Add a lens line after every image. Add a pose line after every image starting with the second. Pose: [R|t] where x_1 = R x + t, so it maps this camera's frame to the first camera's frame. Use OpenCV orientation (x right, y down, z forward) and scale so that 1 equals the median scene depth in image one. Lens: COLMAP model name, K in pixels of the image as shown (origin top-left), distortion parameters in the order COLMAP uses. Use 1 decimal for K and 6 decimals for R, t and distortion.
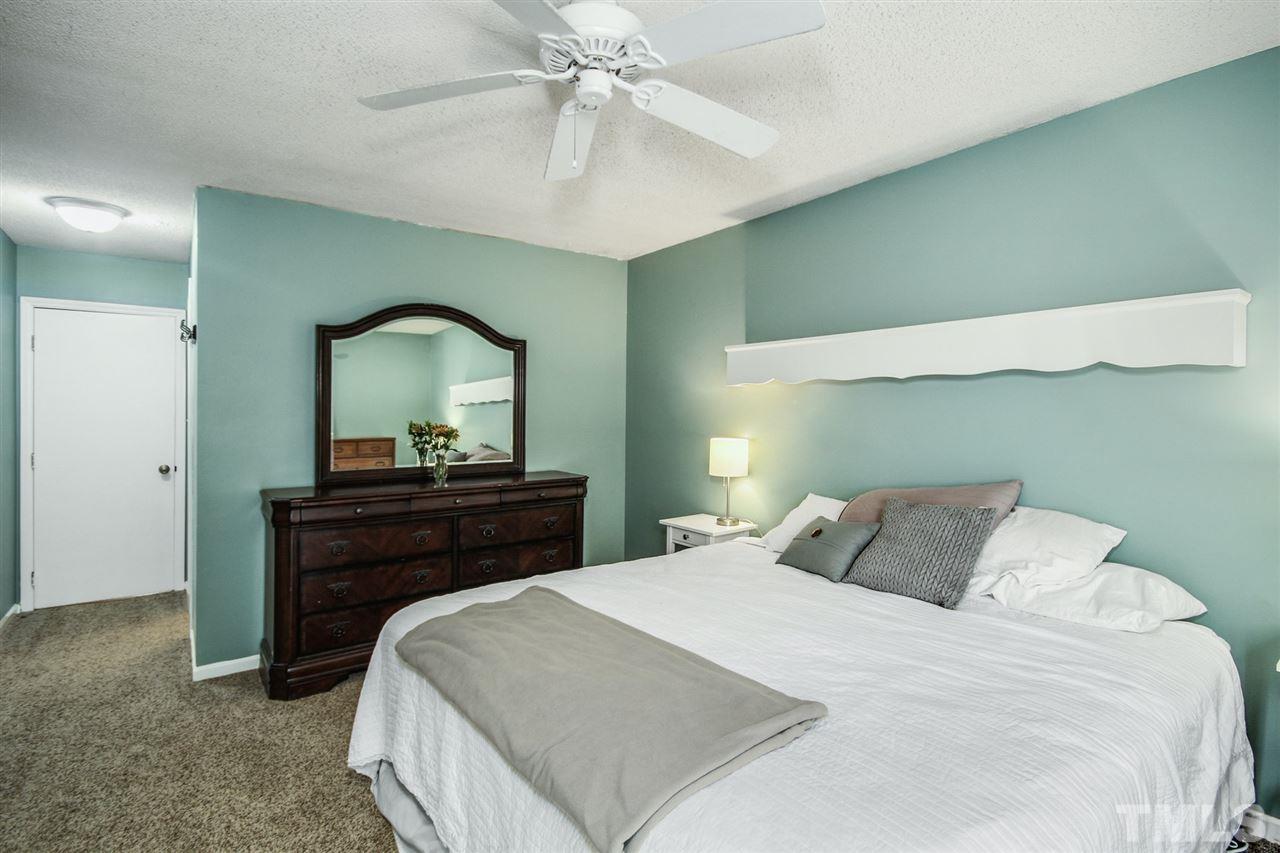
lens RADIAL K [[612.3, 0, 639.1], [0, 612.3, 394.0], [0, 0, 1]] dist [0.001100, 0.000200]
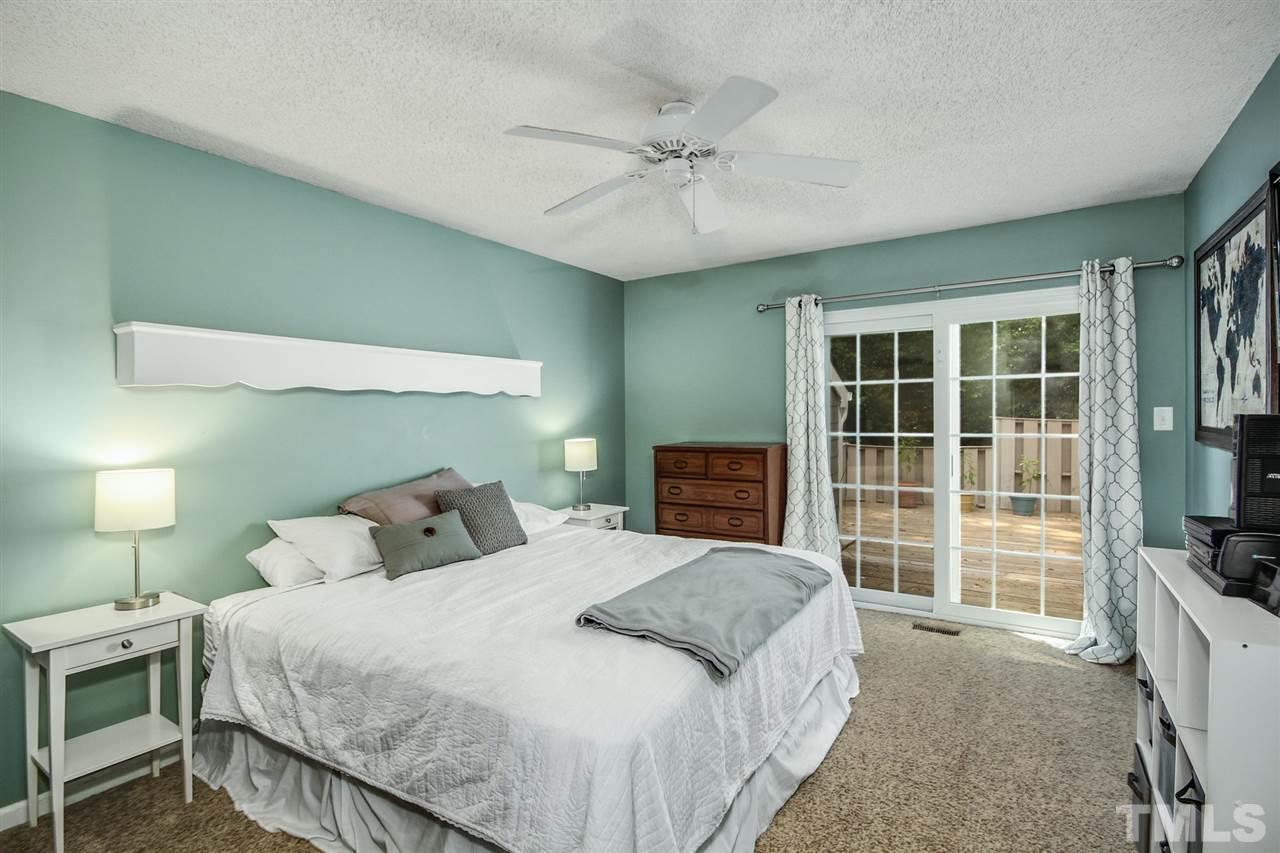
lens RADIAL K [[628.2, 0, 620.1], [0, 628.2, 428.1], [0, 0, 1]] dist [0.000704, -0.000062]
pose [[-0.326978, -0.003465, 0.945026, -0.830809], [-0.001582, 0.999994, 0.003119, 0.037139], [-0.945031, -0.000475, -0.326982, 0.991316]]
